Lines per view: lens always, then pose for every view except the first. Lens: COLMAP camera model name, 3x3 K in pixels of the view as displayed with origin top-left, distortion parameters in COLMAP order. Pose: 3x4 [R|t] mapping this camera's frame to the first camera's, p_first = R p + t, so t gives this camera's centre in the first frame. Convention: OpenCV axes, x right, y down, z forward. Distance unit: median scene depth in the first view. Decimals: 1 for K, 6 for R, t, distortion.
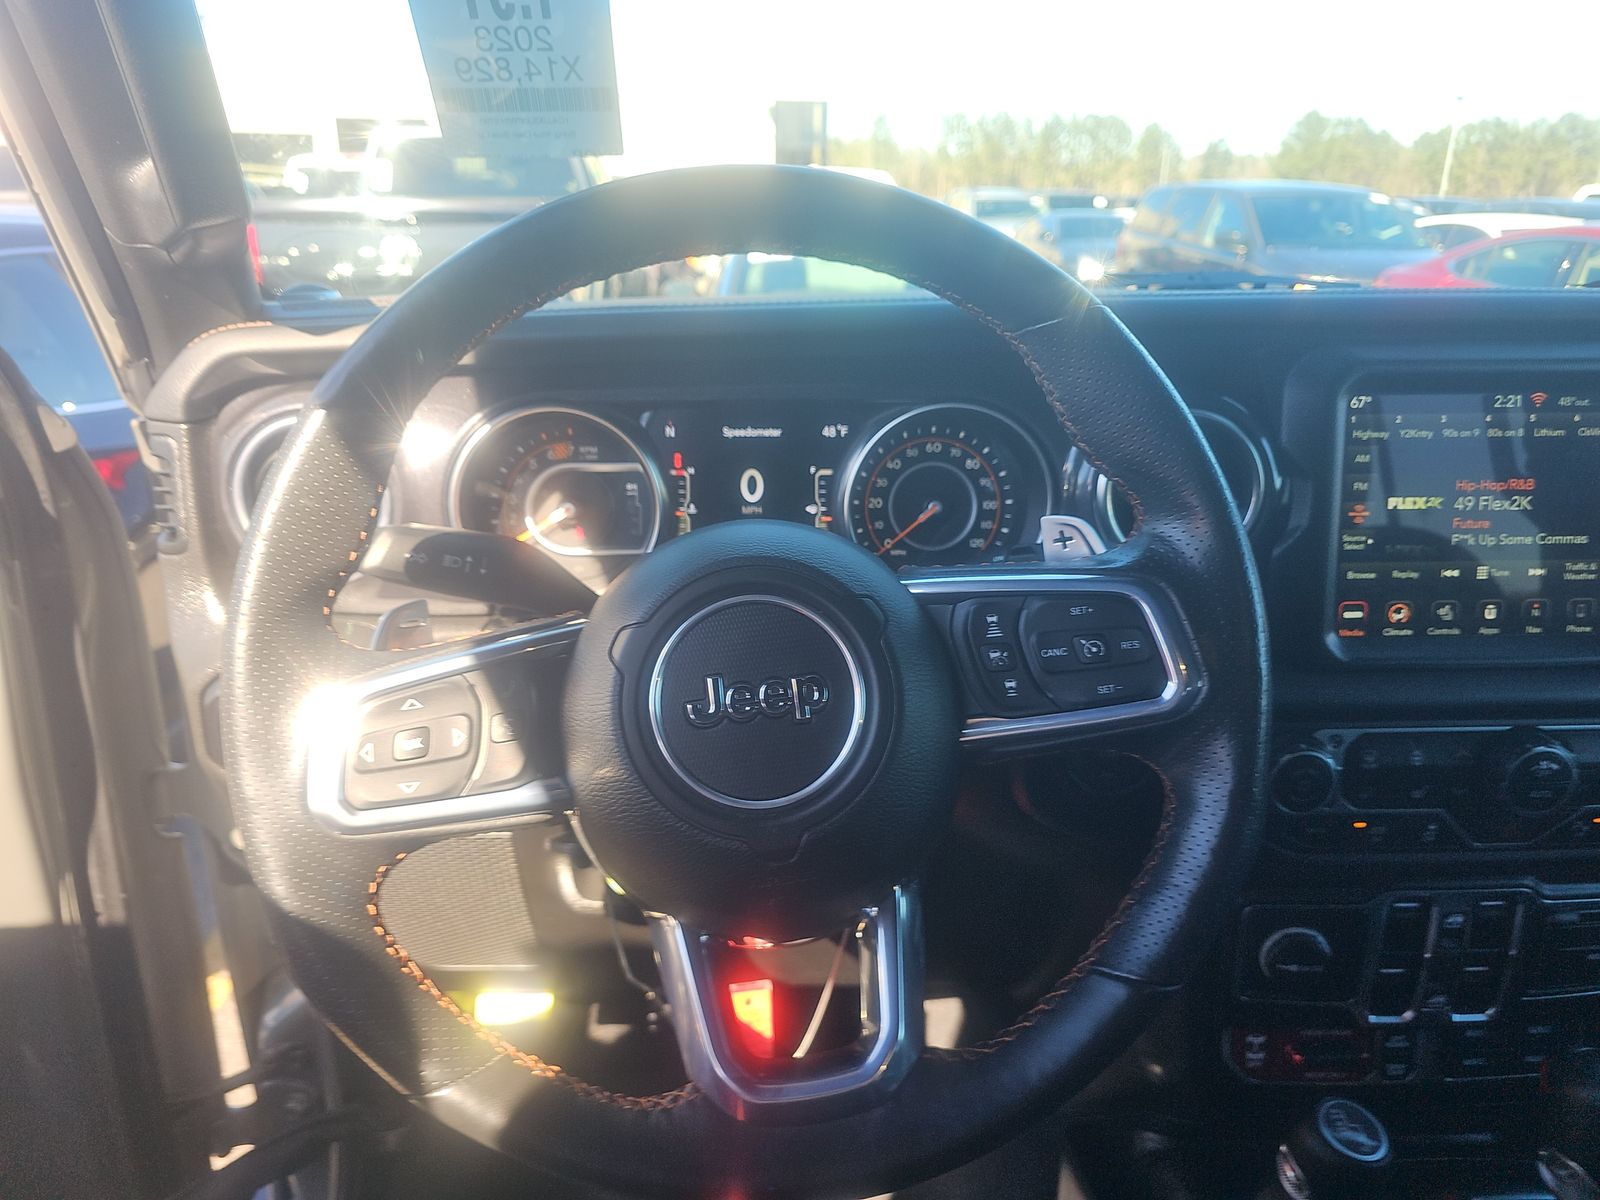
lens RADIAL K [[1191.0, 0, 800.0], [0, 1191.0, 600.0], [0, 0, 1]] dist [0.028902, -0.042384]
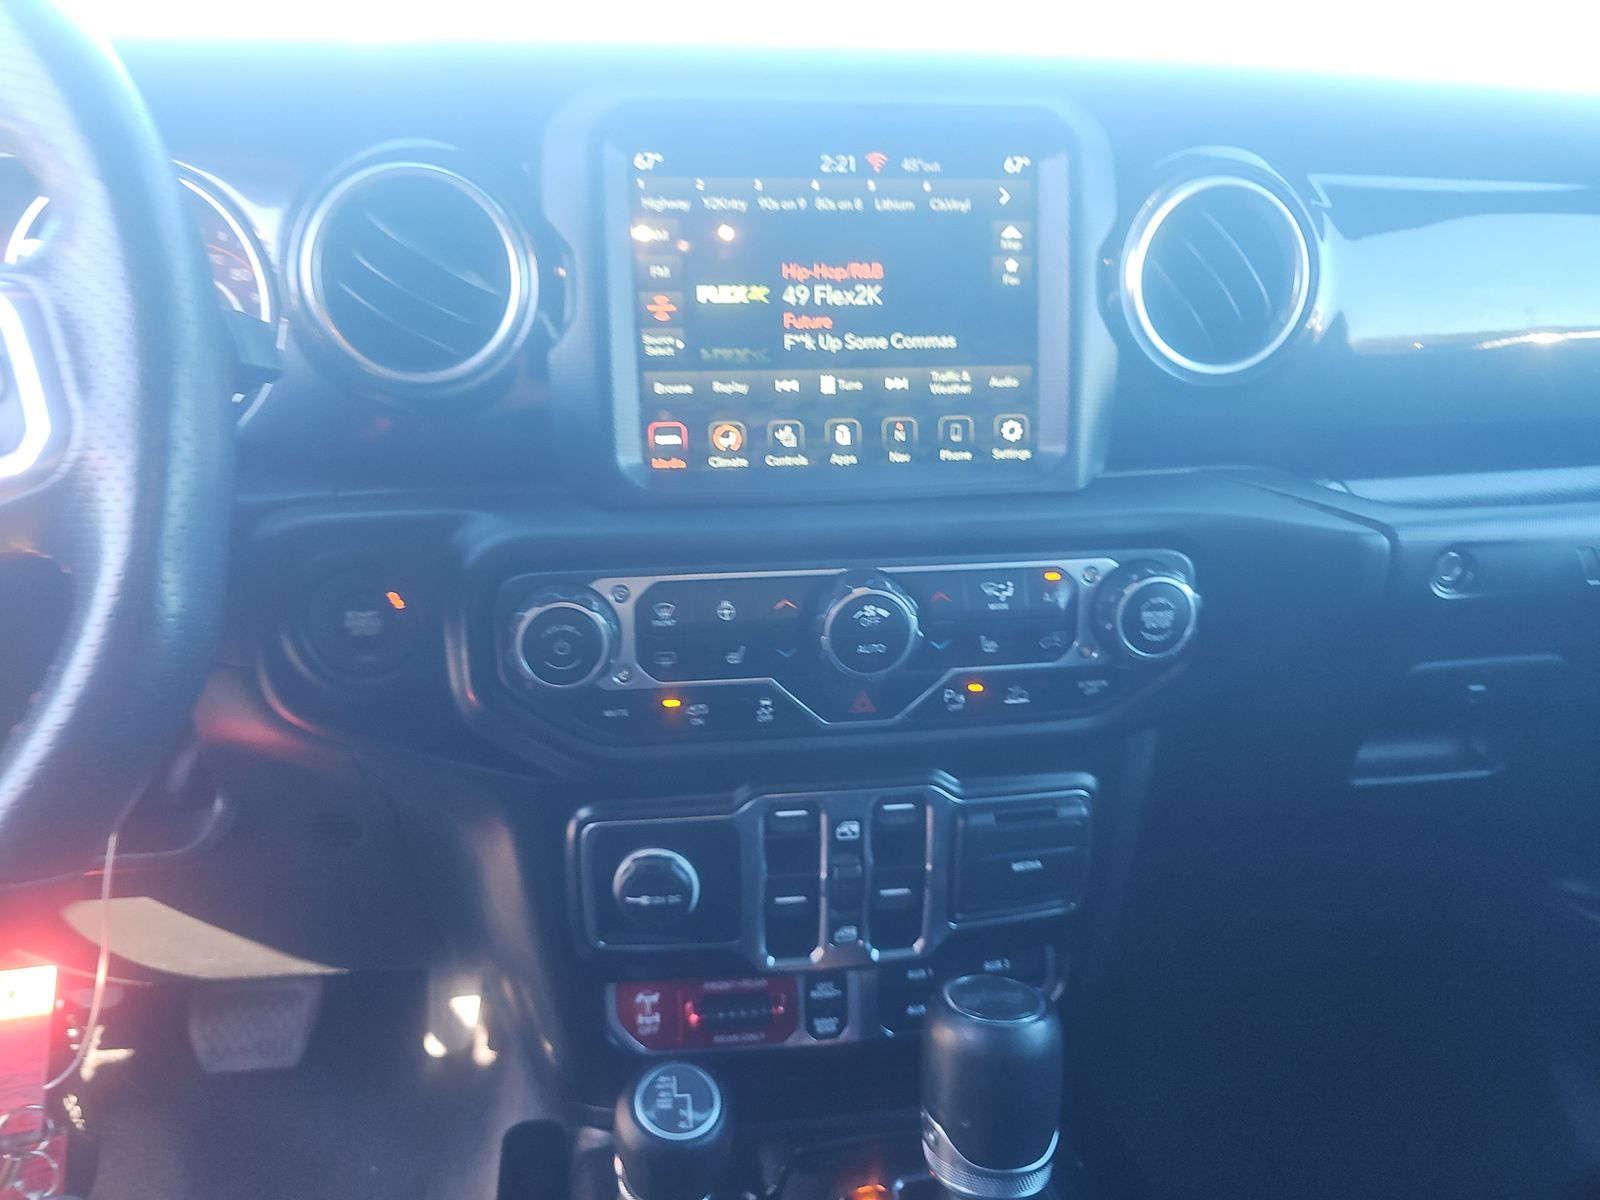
lens RADIAL K [[1191.0, 0, 800.0], [0, 1191.0, 600.0], [0, 0, 1]] dist [0.028902, -0.042384]
pose [[0.994457, -0.028302, 0.101266, 0.473538], [0.030503, 0.999330, -0.020251, 0.138347], [-0.100625, 0.023227, 0.994653, 0.216542]]
